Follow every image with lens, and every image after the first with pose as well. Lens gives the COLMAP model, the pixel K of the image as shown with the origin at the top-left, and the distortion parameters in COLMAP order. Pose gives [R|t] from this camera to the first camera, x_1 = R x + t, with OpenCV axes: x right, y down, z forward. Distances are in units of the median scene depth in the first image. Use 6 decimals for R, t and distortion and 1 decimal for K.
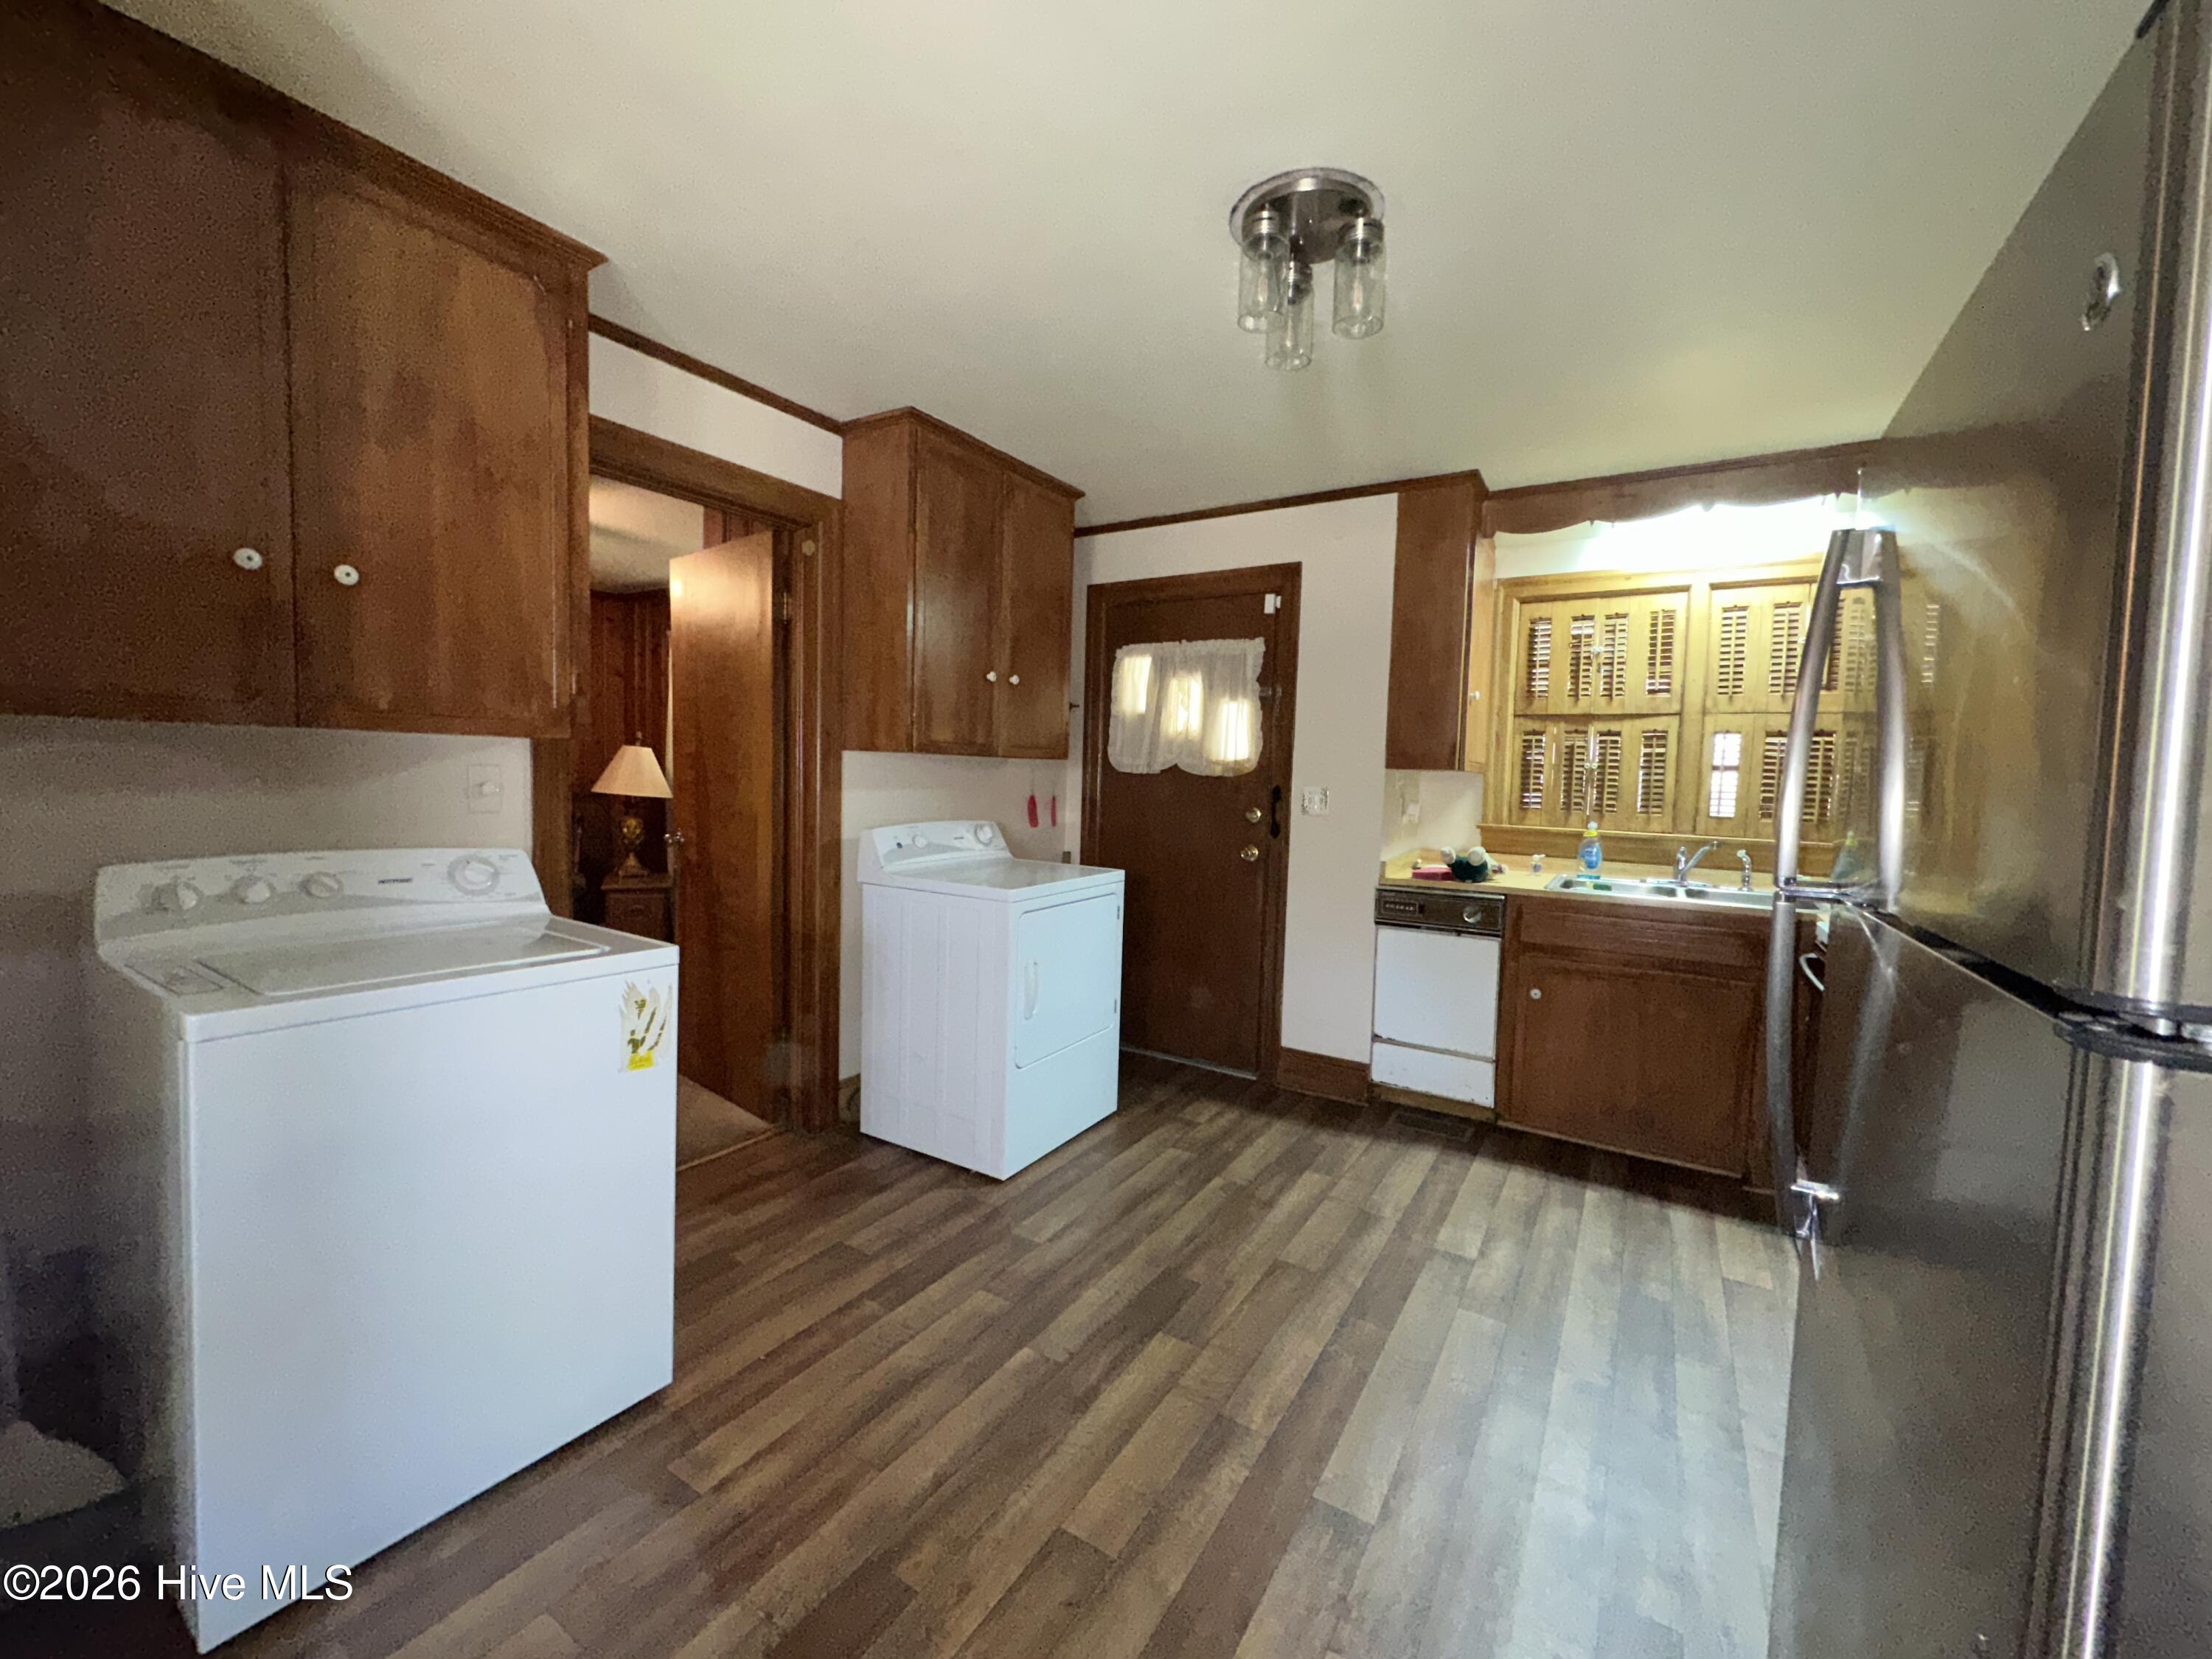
lens RADIAL K [[881.9, 0, 1106.8], [0, 881.9, 828.4], [0, 0, 1]] dist [-0.003579, 0.000541]
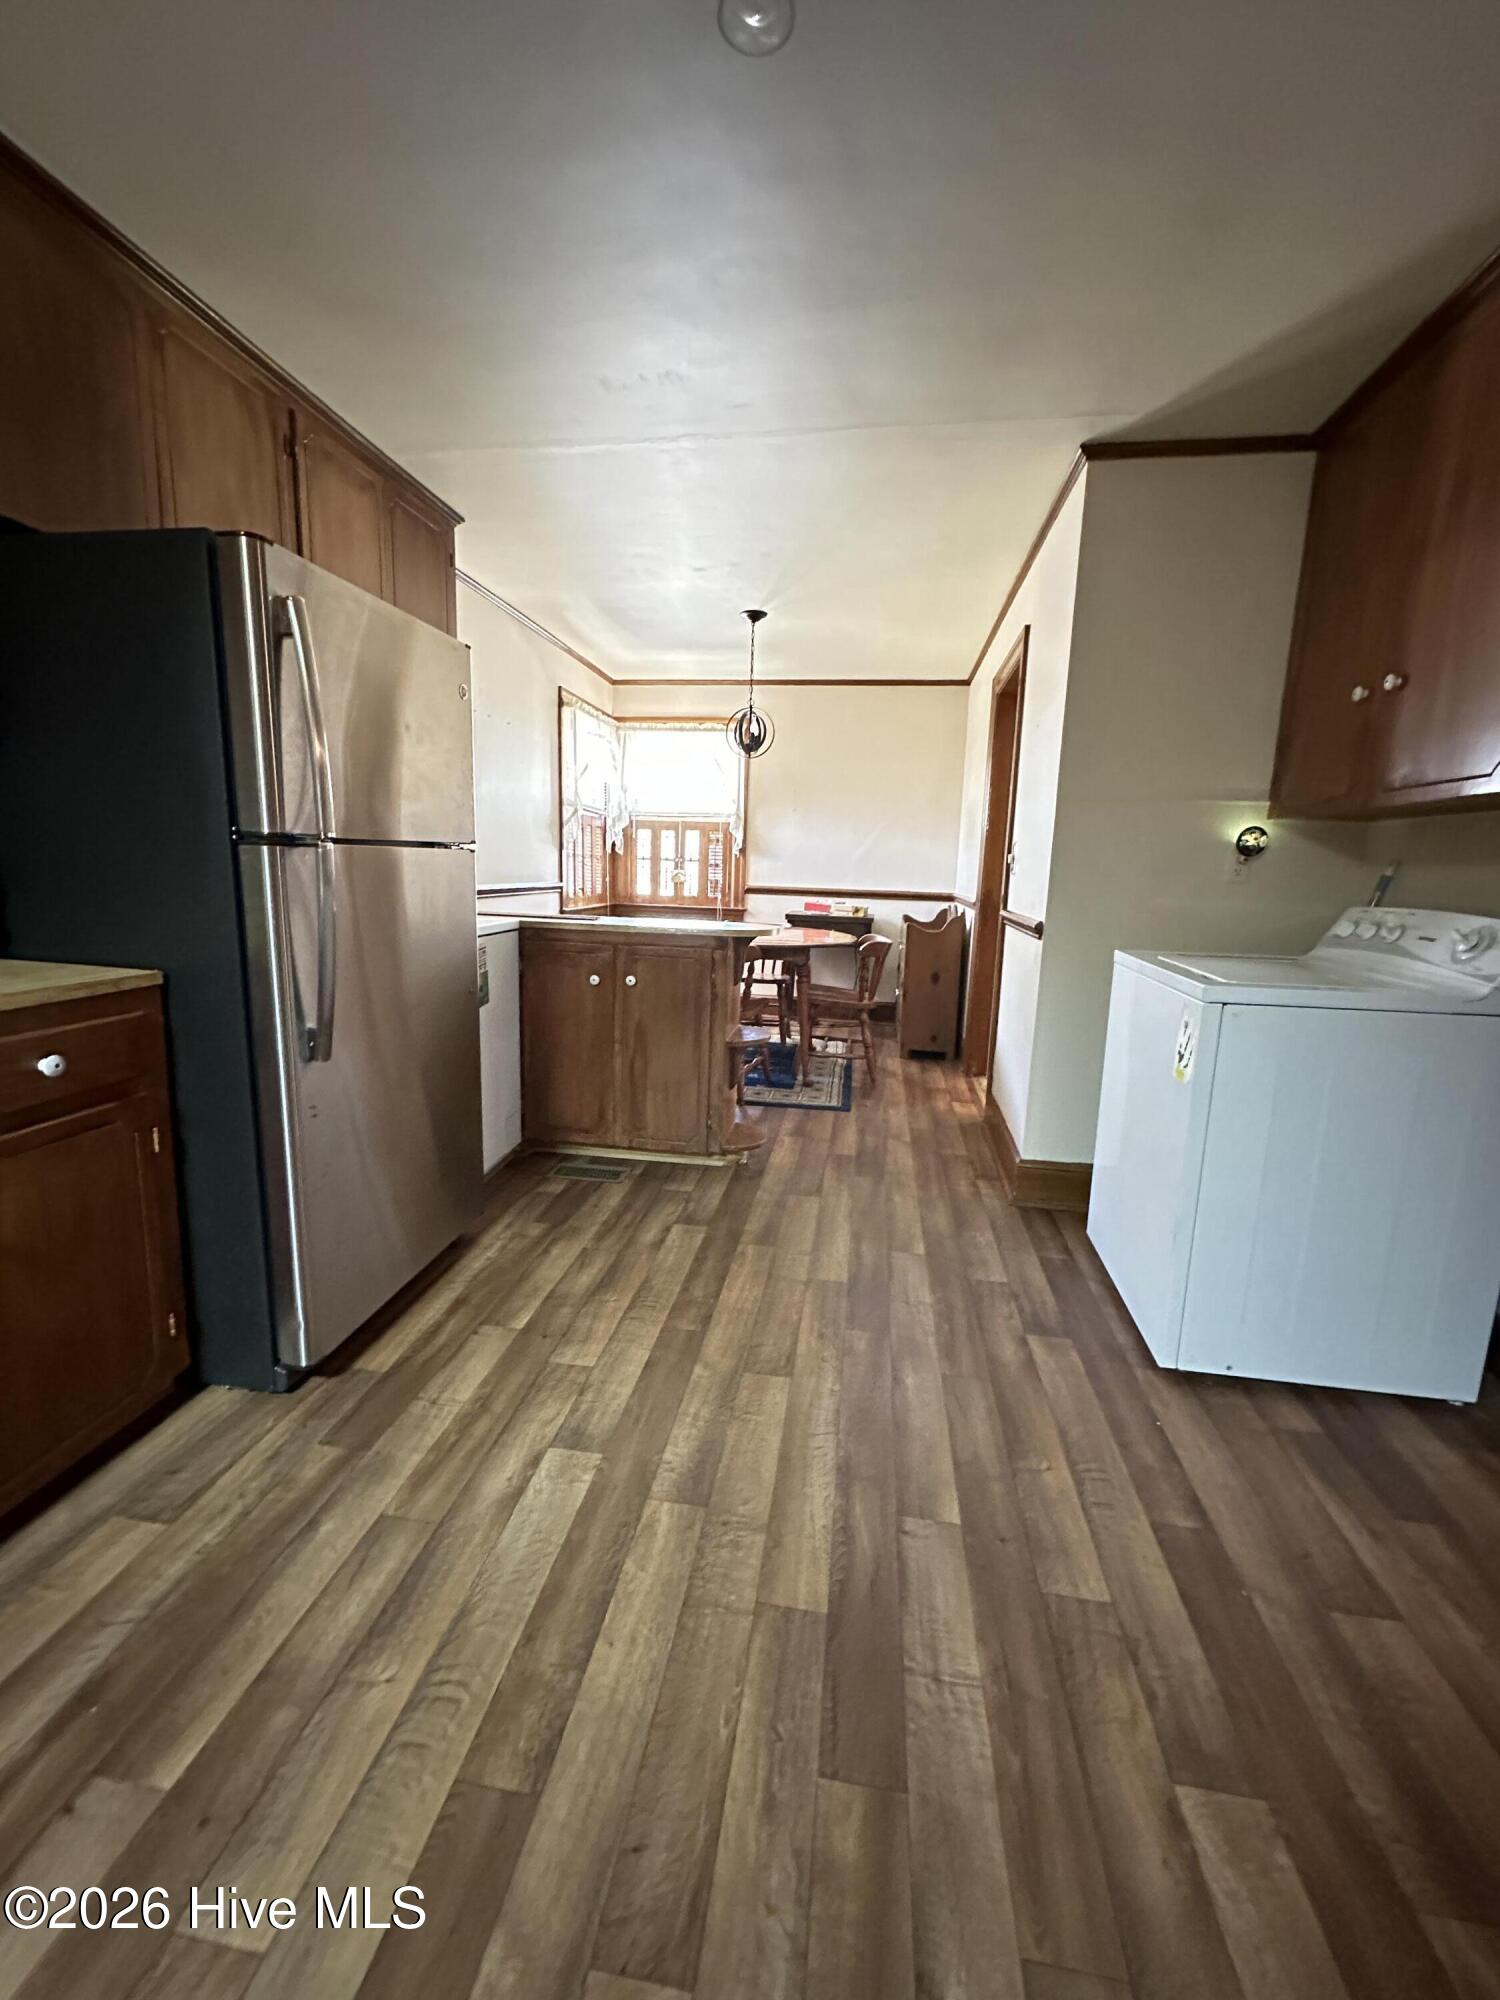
lens RADIAL K [[797.3, 0, 757.6], [0, 797.3, 997.6], [0, 0, 1]] dist [-0.003579, 0.000541]
pose [[-0.912256, 0.011775, -0.409452, 0.216617], [-0.080753, 0.974801, 0.207949, -0.006287], [0.401583, 0.222767, -0.888317, 0.868088]]
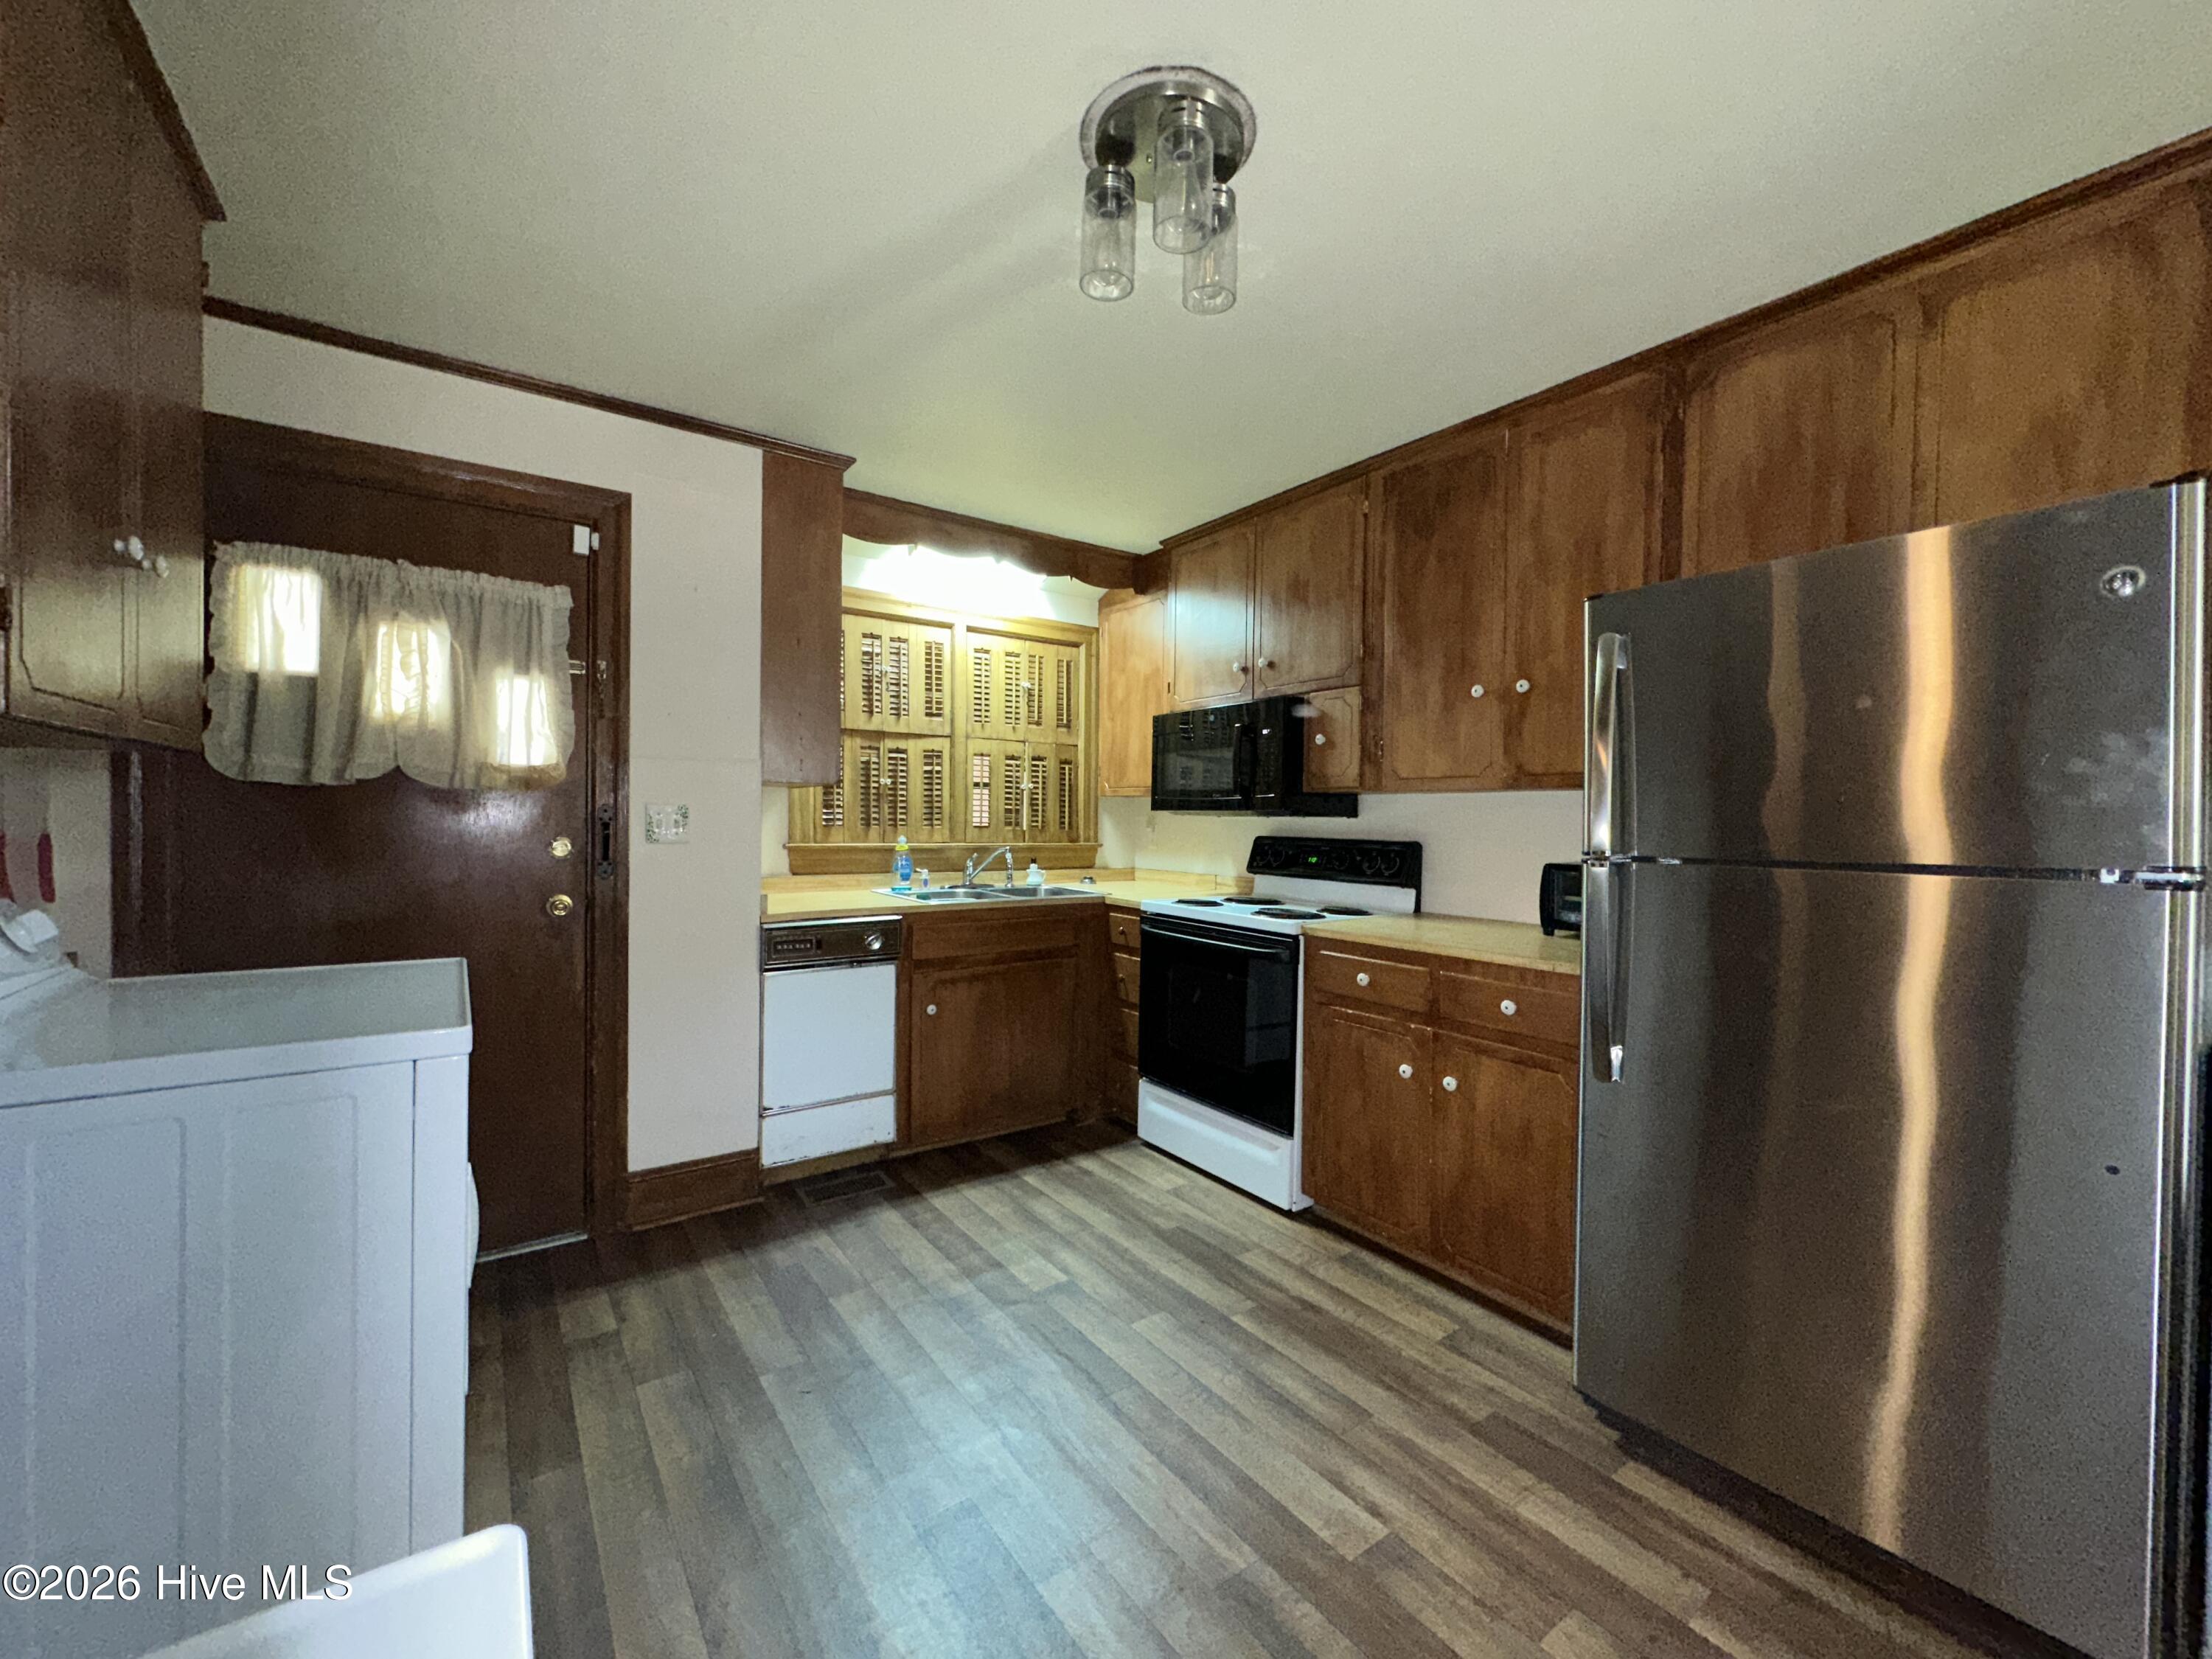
lens RADIAL K [[881.9, 0, 1101.8], [0, 881.9, 826.9], [0, 0, 1]] dist [-0.003579, 0.000541]
pose [[0.380158, -0.034958, 0.924261, -0.330922], [0.055250, 0.998359, 0.015036, -0.021174], [-0.923270, 0.045349, 0.381466, 0.405841]]
